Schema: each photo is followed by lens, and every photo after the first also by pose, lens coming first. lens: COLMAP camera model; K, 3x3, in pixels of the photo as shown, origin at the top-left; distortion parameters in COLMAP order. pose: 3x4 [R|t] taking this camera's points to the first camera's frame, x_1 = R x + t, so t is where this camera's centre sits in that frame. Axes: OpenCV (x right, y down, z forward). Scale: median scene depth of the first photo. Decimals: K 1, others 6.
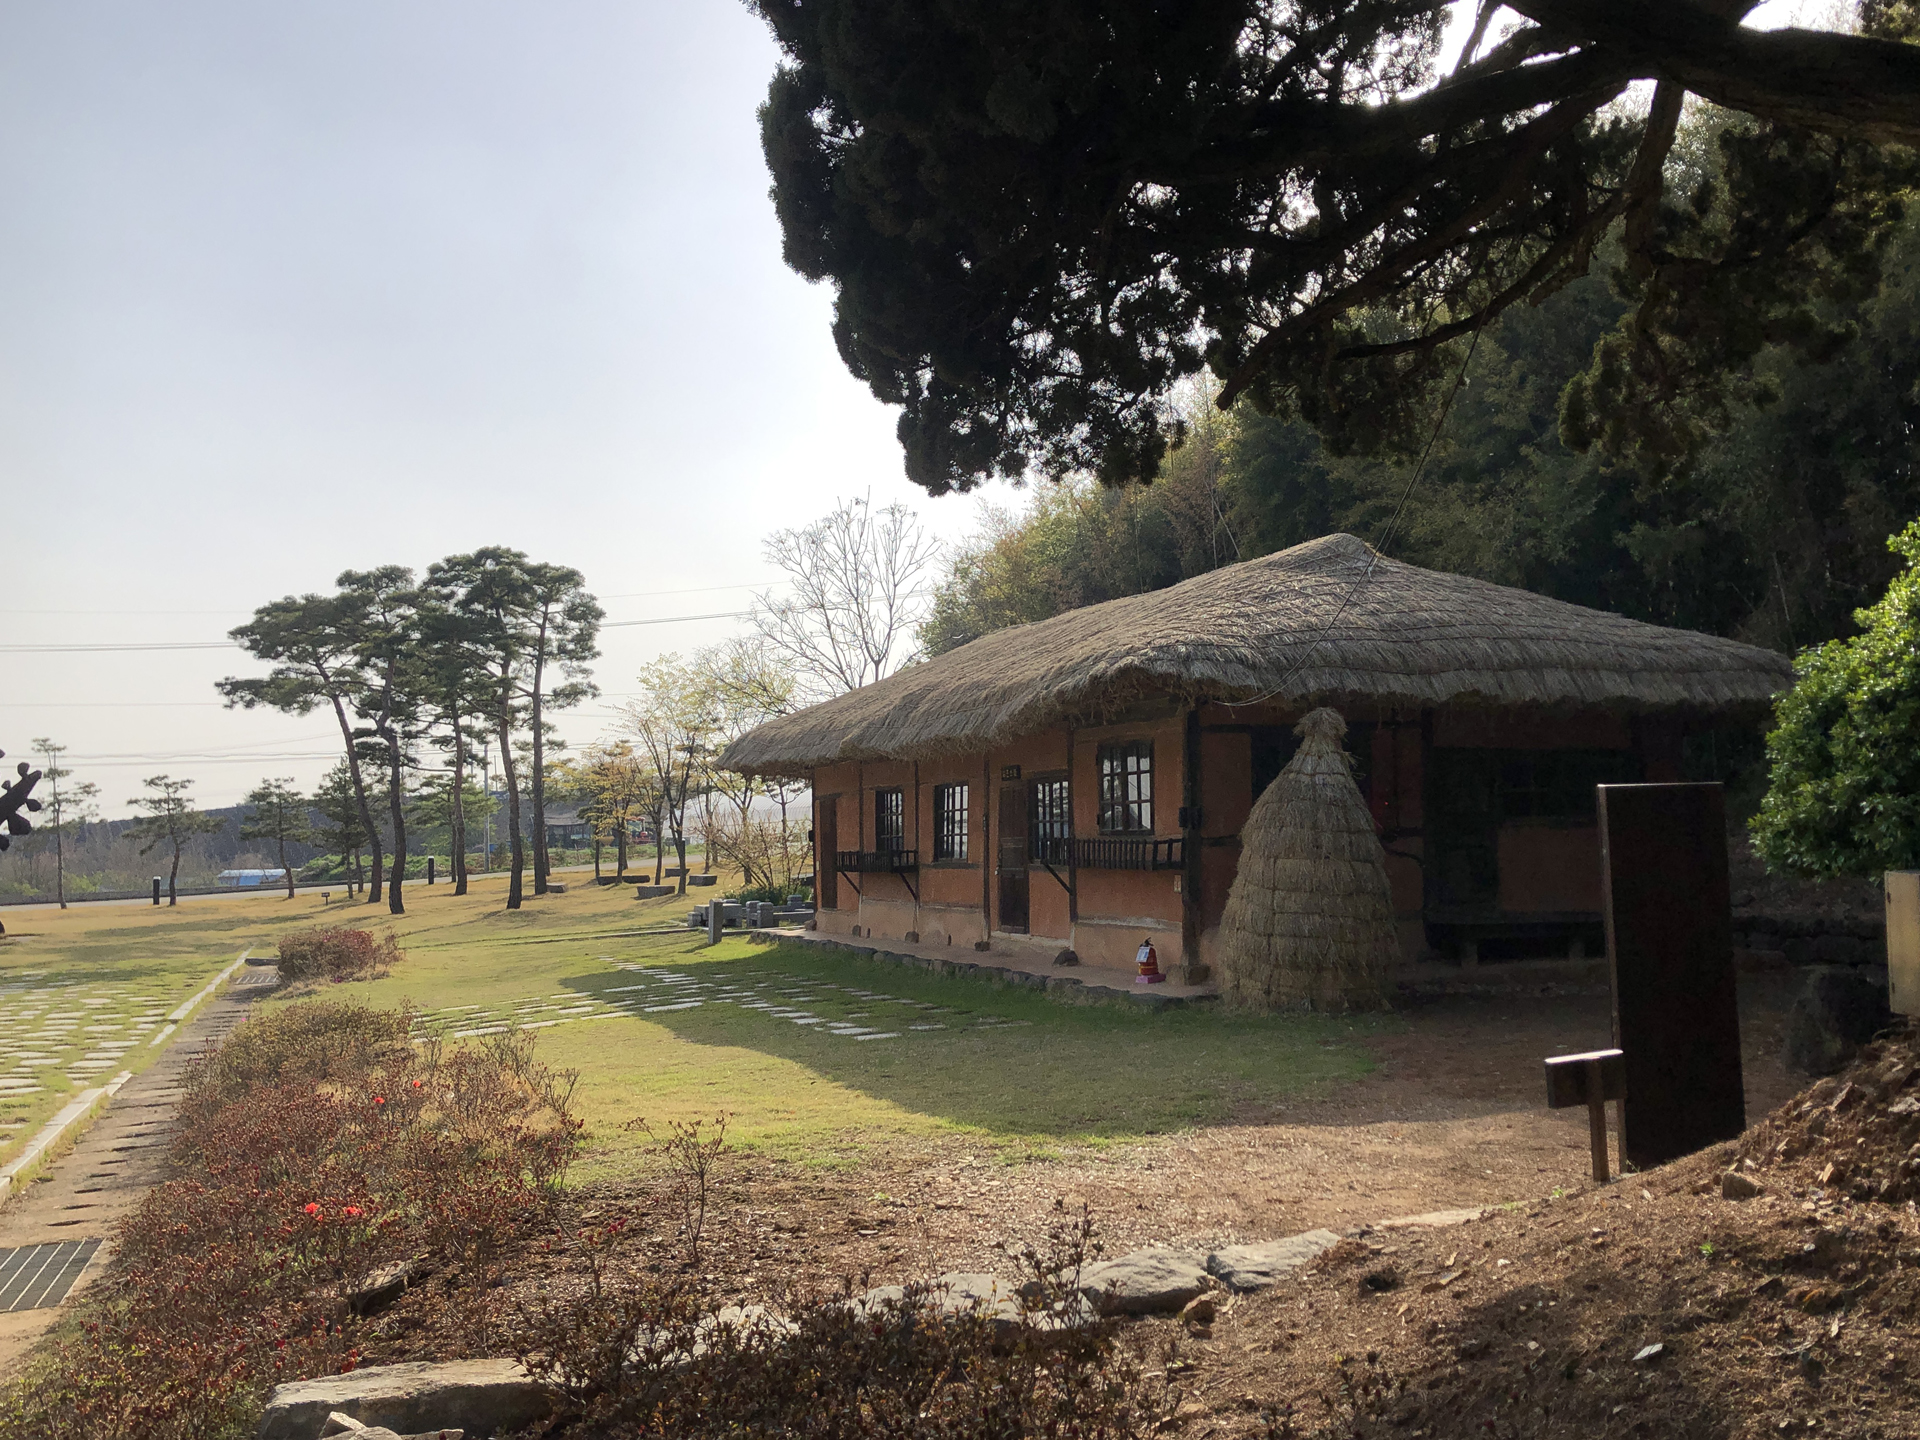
lens RADIAL K [[1563.7, 0, 964.7], [0, 1563.7, 722.9], [0, 0, 1]] dist [-0.005439, -0.003634]
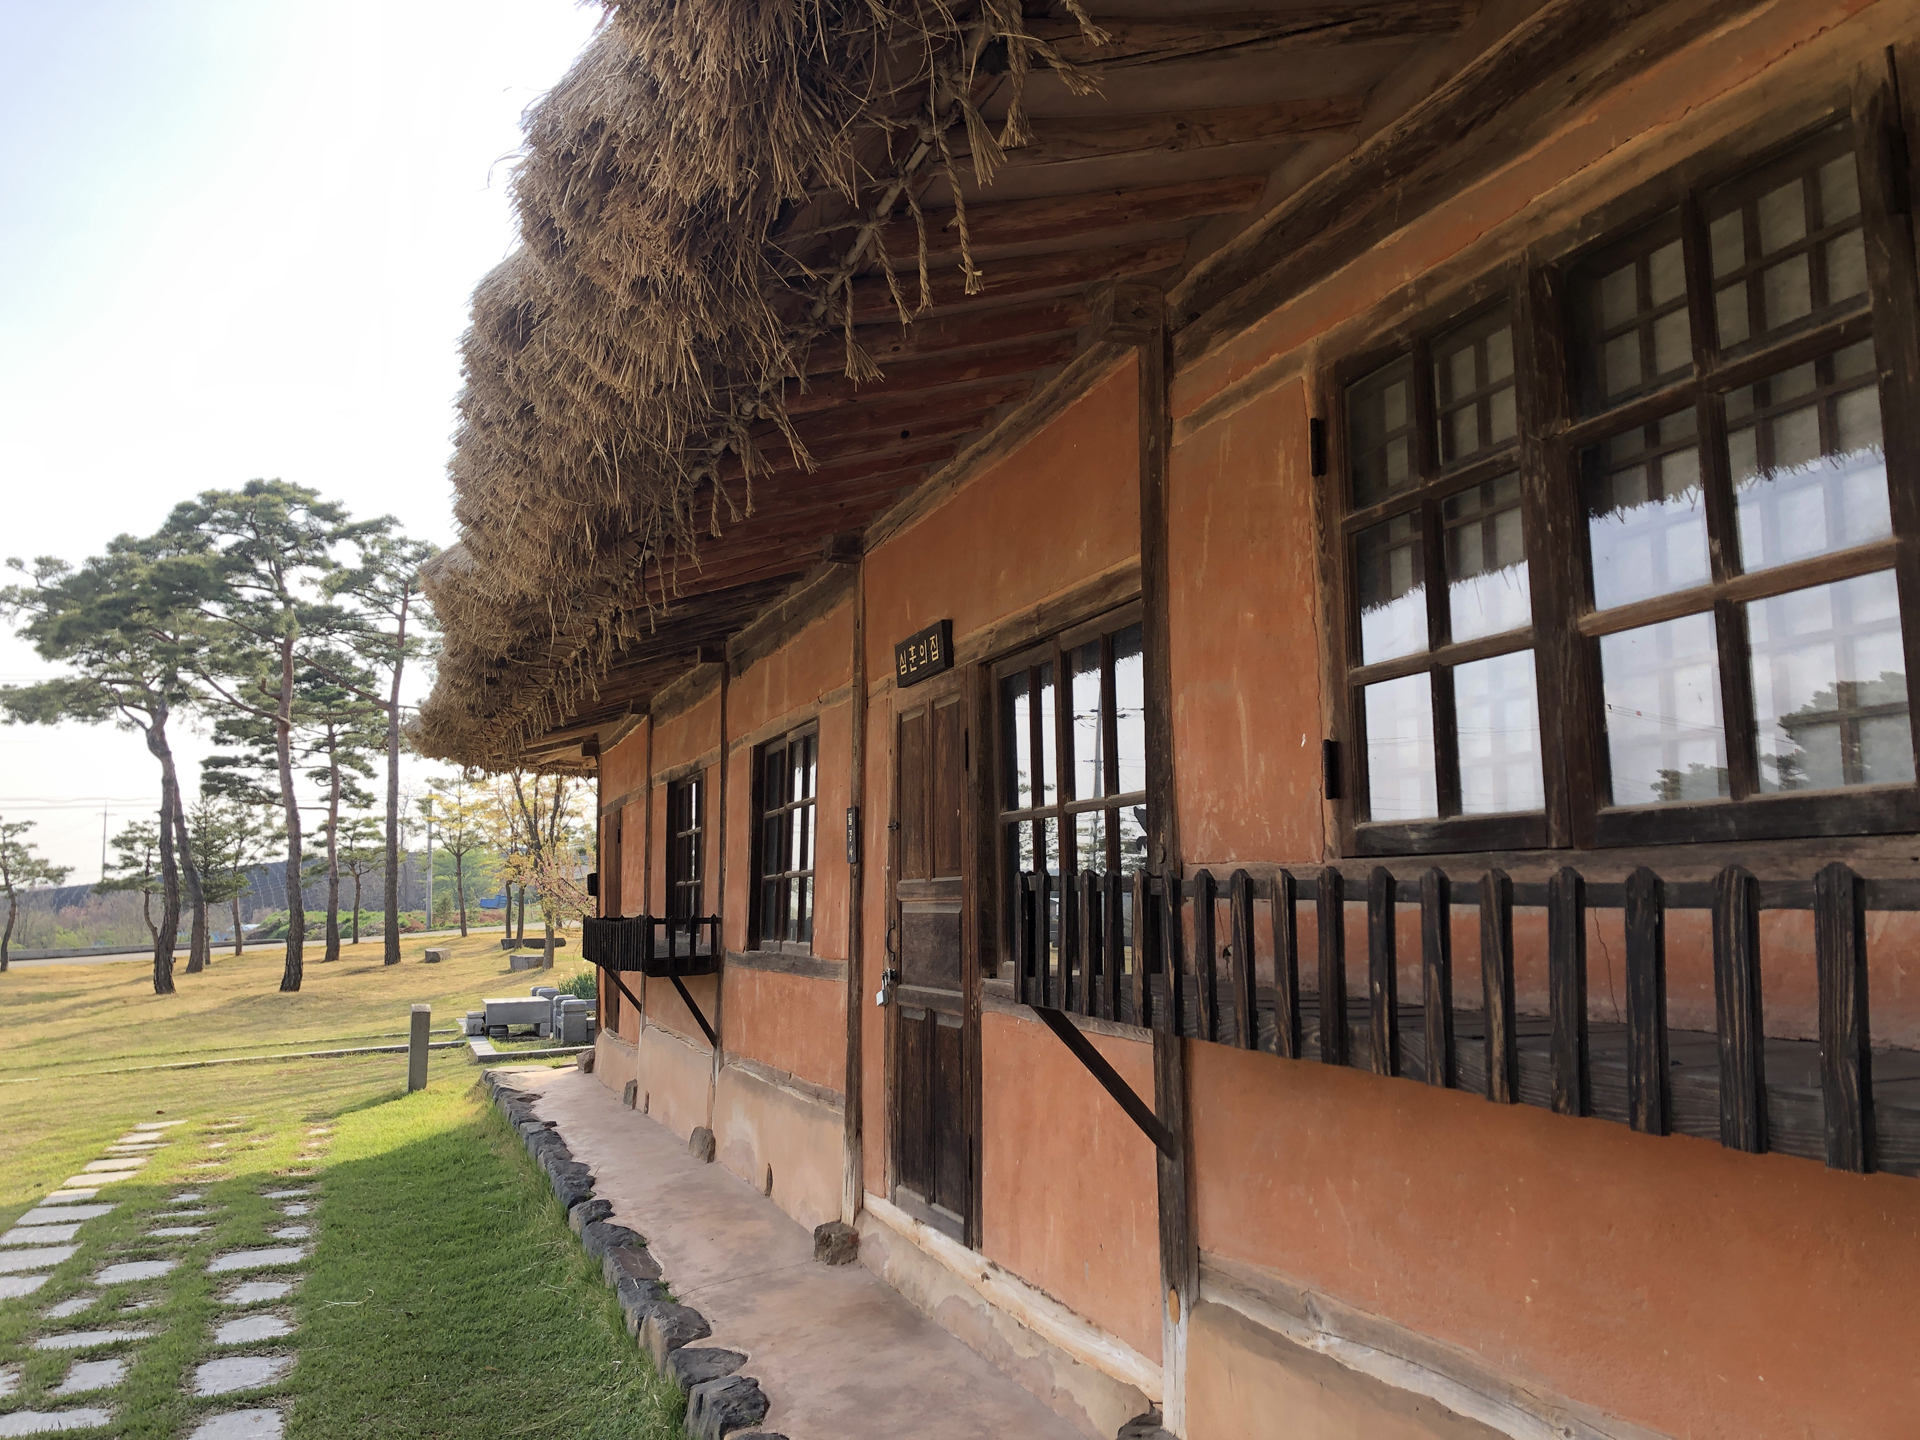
lens RADIAL K [[1563.7, 0, 953.0], [0, 1563.7, 716.5], [0, 0, 1]] dist [-0.005439, -0.003634]
pose [[0.999944, -0.000252, -0.010617, 0.032332], [-0.000162, 0.999240, -0.038968, 0.046400], [0.010618, 0.038967, 0.999184, 0.608229]]
